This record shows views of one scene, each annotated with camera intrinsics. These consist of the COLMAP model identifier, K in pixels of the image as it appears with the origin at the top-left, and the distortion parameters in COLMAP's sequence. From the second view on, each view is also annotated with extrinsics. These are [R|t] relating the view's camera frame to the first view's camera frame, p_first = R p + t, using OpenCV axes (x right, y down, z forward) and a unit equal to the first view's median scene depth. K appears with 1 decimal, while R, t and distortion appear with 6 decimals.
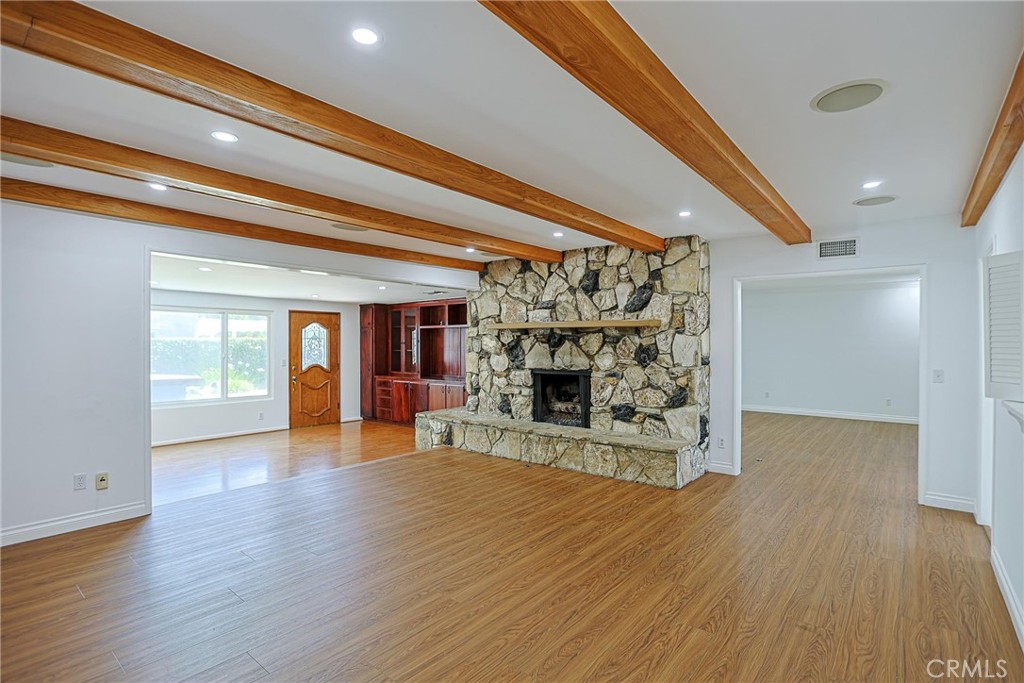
lens RADIAL K [[504.3, 0, 513.2], [0, 504.3, 337.1], [0, 0, 1]] dist [-0.042776, 0.010484]
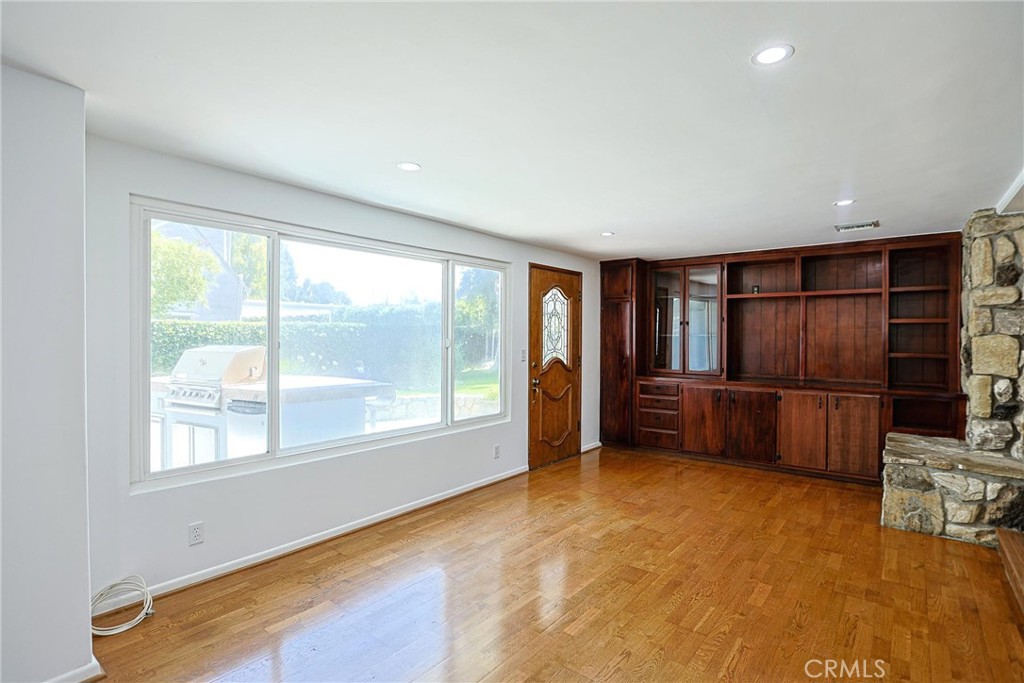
lens RADIAL K [[504.3, 0, 518.6], [0, 504.3, 342.3], [0, 0, 1]] dist [-0.042776, 0.010484]
pose [[0.999745, 0.001232, 0.022528, -0.463522], [-0.001910, 0.999544, 0.030140, 0.018193], [-0.022480, -0.030176, 0.999292, 0.417632]]
